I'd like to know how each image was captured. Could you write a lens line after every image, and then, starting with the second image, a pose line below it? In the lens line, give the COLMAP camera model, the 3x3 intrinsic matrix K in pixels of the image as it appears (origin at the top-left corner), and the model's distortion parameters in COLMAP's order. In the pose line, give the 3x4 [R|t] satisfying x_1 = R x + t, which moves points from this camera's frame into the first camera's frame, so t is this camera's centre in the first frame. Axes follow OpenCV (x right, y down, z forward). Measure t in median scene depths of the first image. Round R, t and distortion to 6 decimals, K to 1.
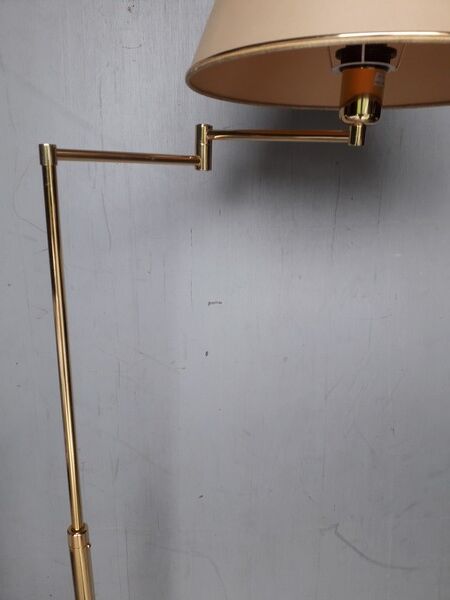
lens RADIAL K [[480.7, 0, 225.0], [0, 480.7, 300.0], [0, 0, 1]] dist [0.121149, -0.249463]
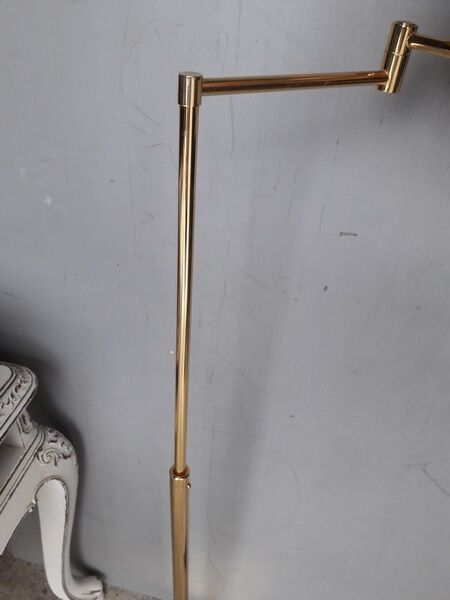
lens RADIAL K [[480.7, 0, 225.0], [0, 480.7, 300.0], [0, 0, 1]] dist [0.121149, -0.249463]
pose [[0.980627, 0.155364, -0.119302, -0.107677], [-0.103777, 0.928601, 0.356272, -0.157779], [0.166136, -0.336989, 0.926735, 0.156800]]
